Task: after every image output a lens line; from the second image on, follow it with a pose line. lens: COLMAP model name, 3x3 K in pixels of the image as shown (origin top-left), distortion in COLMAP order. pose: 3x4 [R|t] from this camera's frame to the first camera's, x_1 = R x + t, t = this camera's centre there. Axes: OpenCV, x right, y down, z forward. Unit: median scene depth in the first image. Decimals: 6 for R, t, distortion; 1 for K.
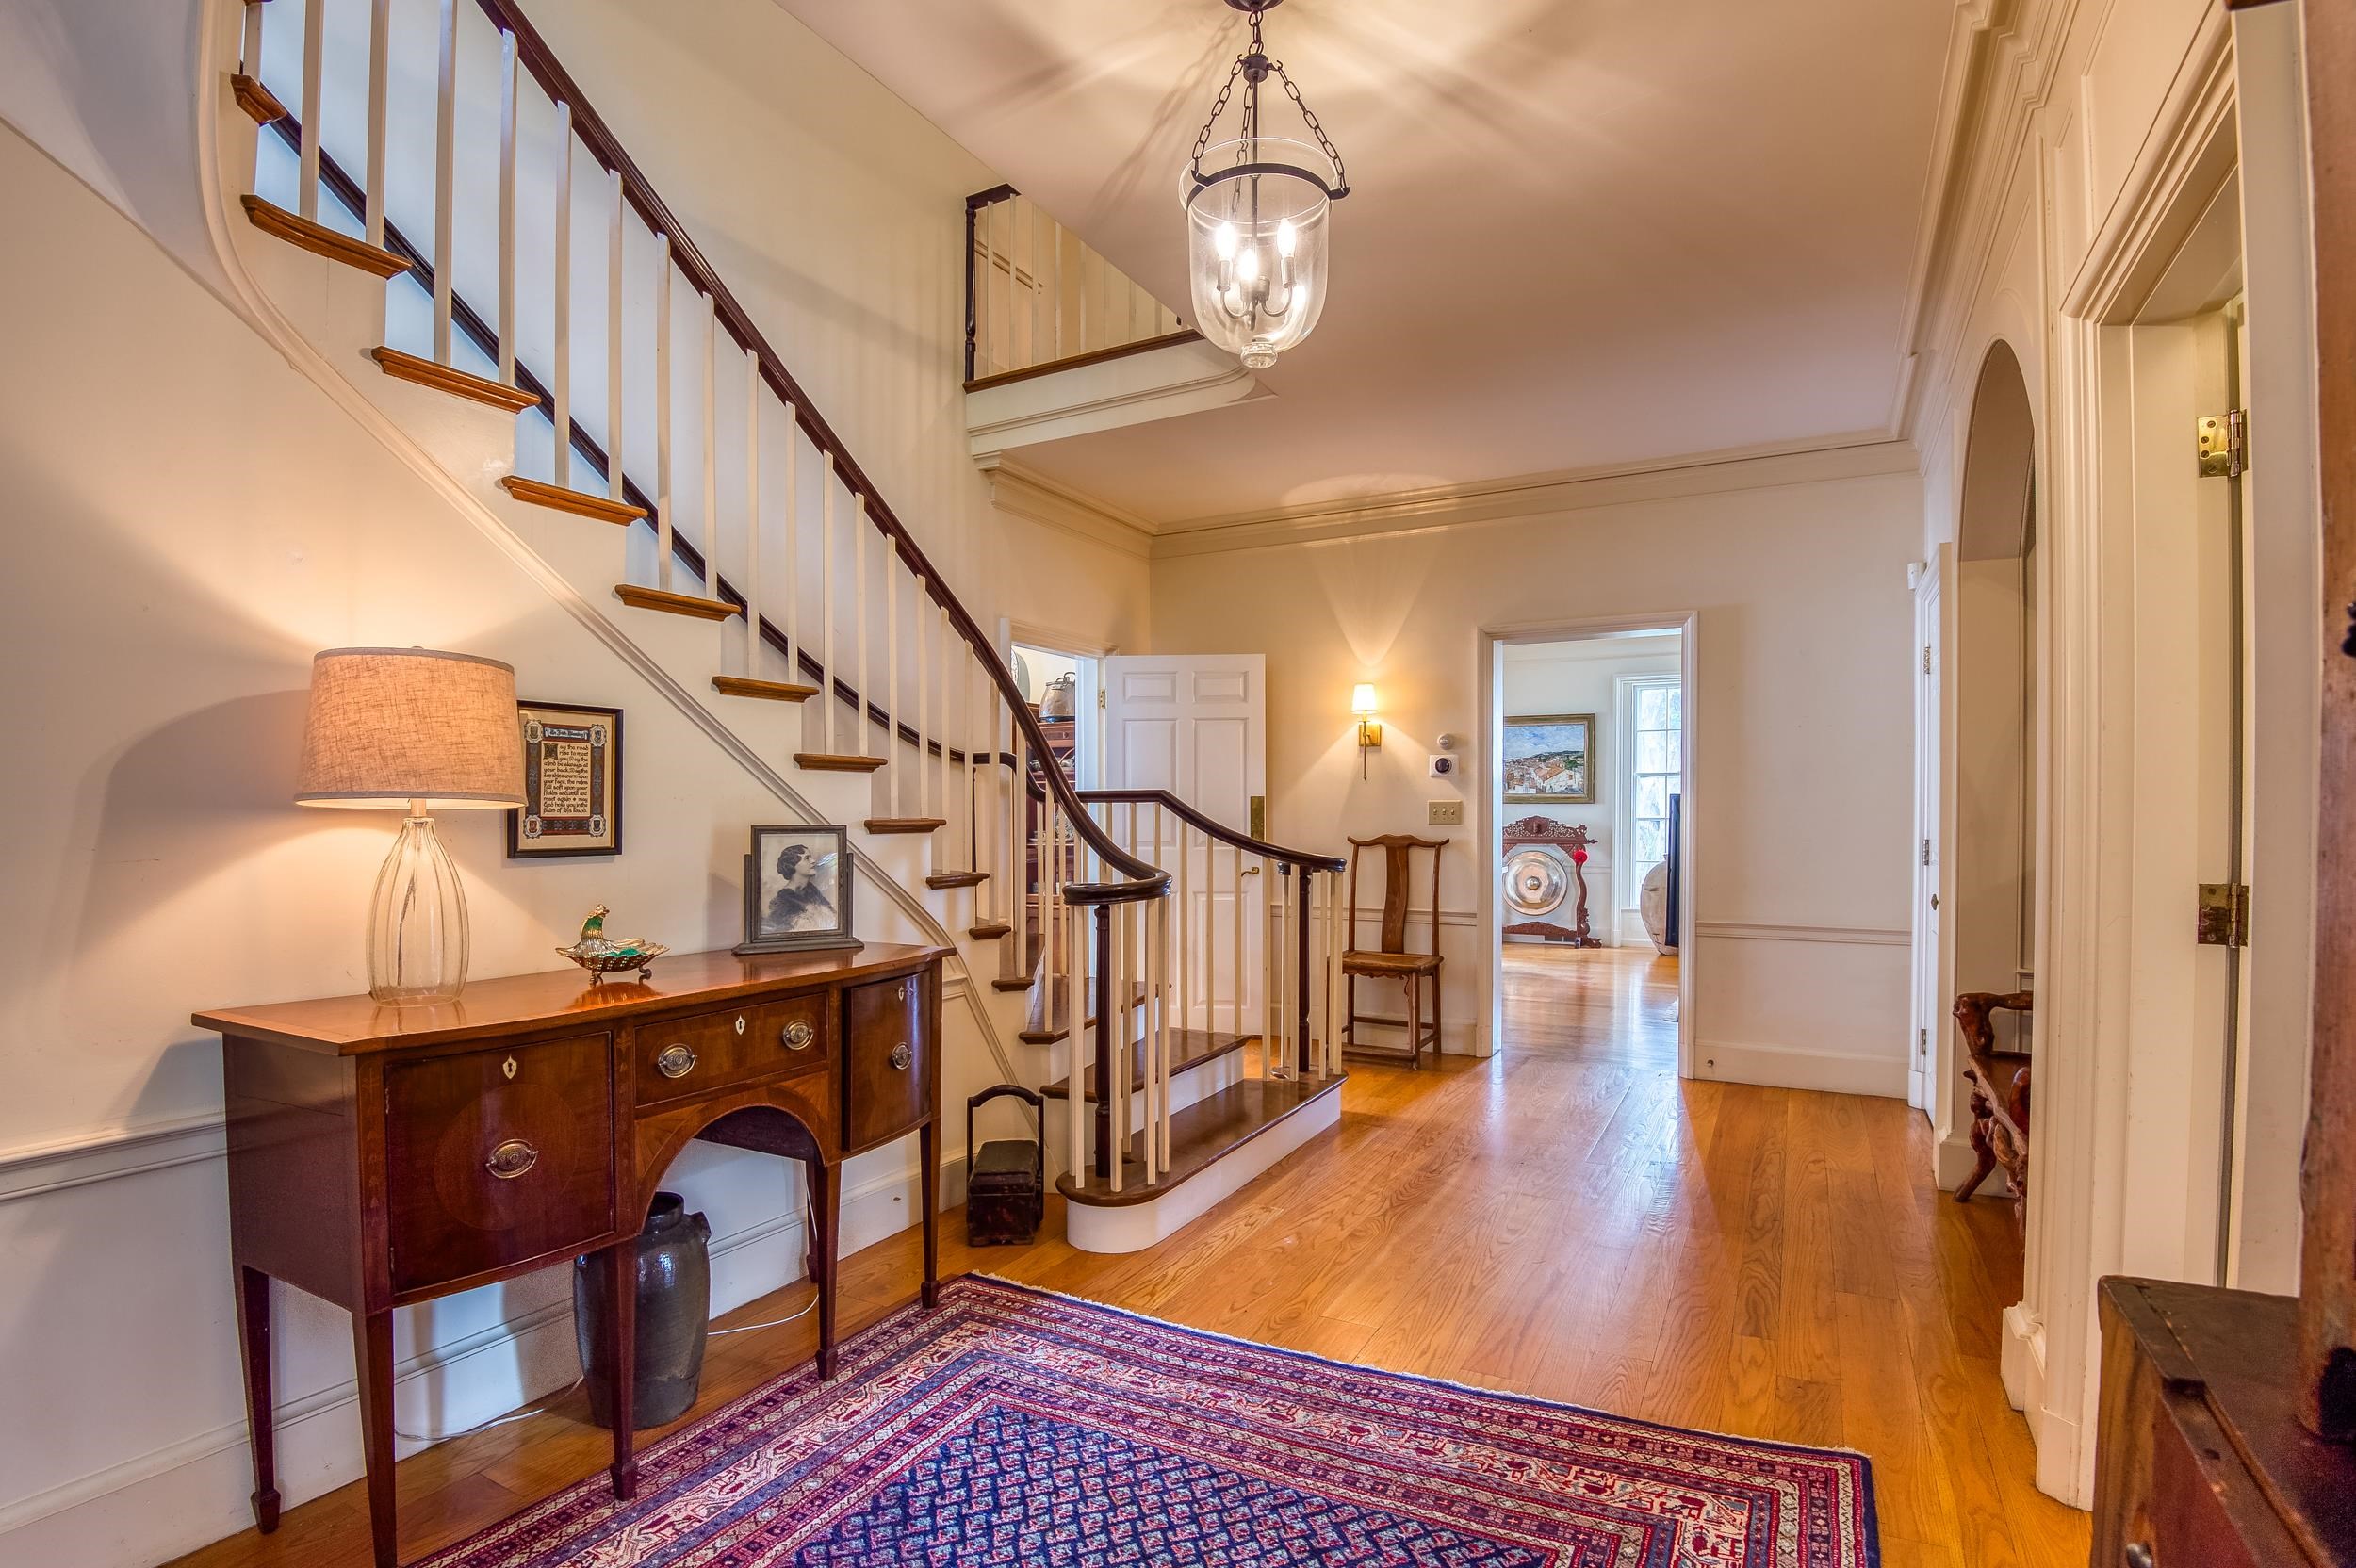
lens RADIAL K [[1134.0, 0, 1176.0], [0, 1134.0, 799.2], [0, 0, 1]] dist [-0.032481, 0.000192]
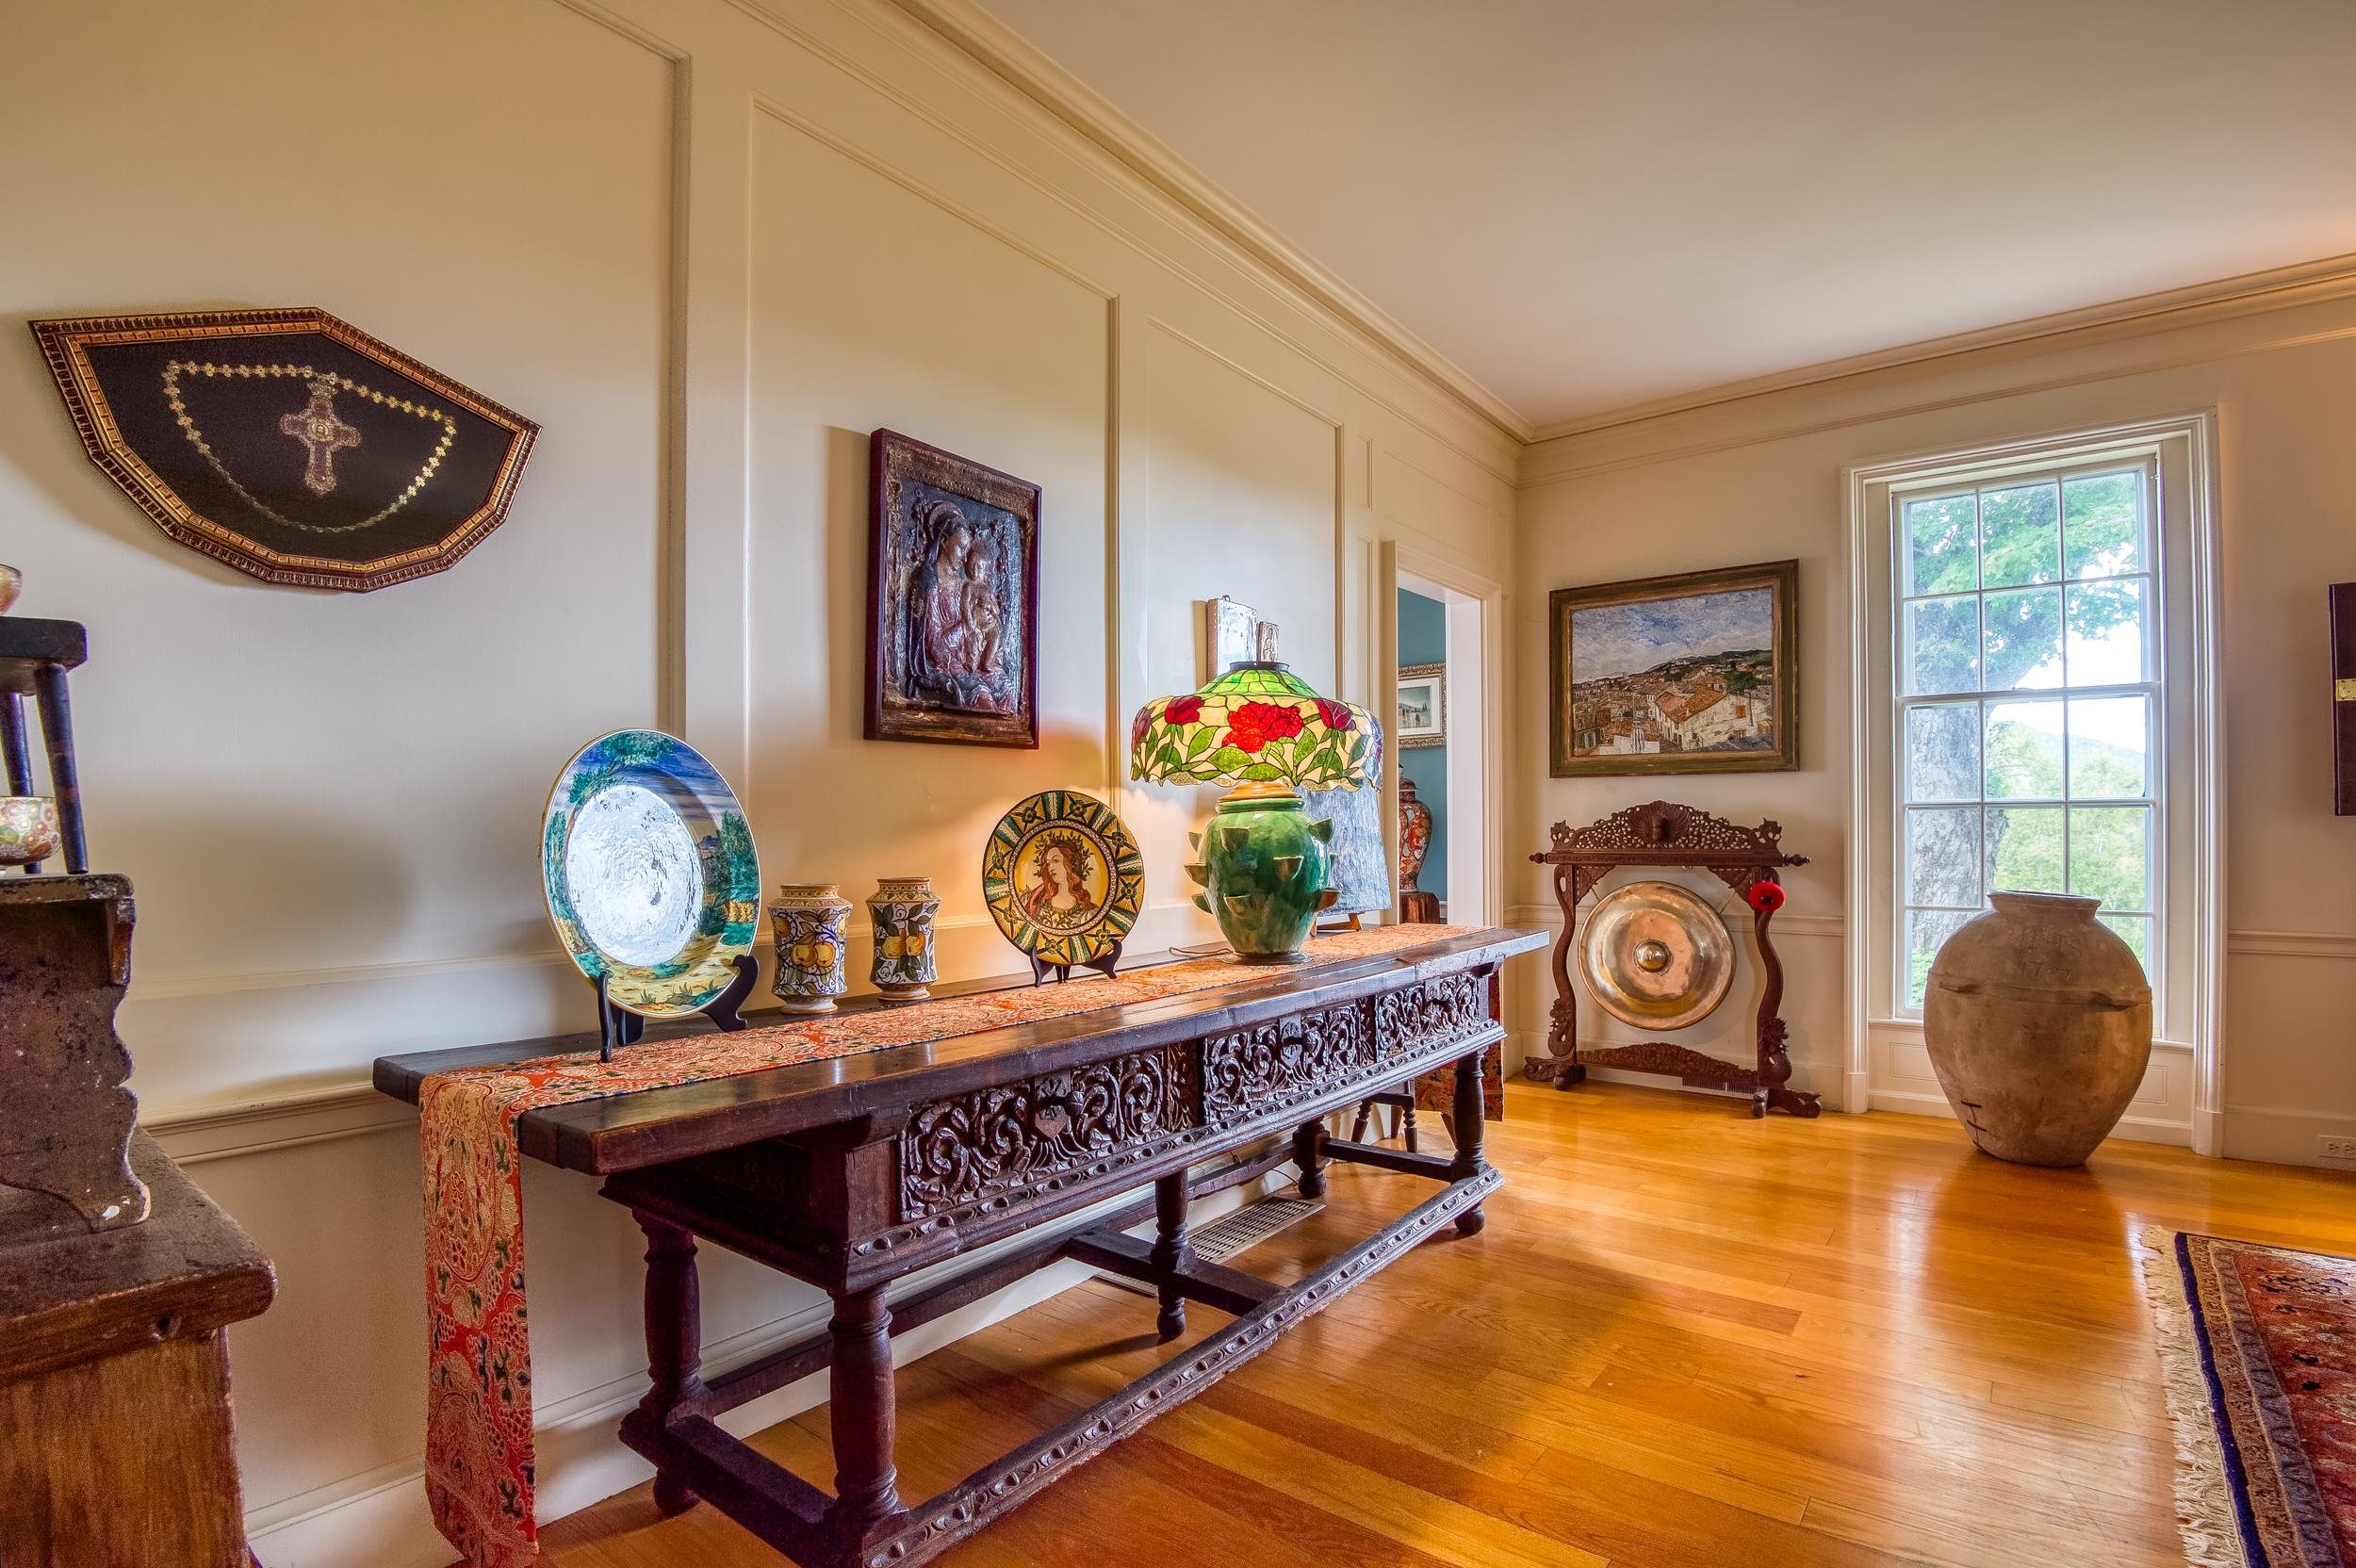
lens RADIAL K [[1134.0, 0, 1193.0], [0, 1134.0, 805.7], [0, 0, 1]] dist [-0.032481, 0.000192]
pose [[0.990205, -0.009568, -0.139294, 0.202372], [0.007836, 0.999885, -0.012977, 0.020658], [0.139402, 0.011759, 0.990166, 0.546857]]
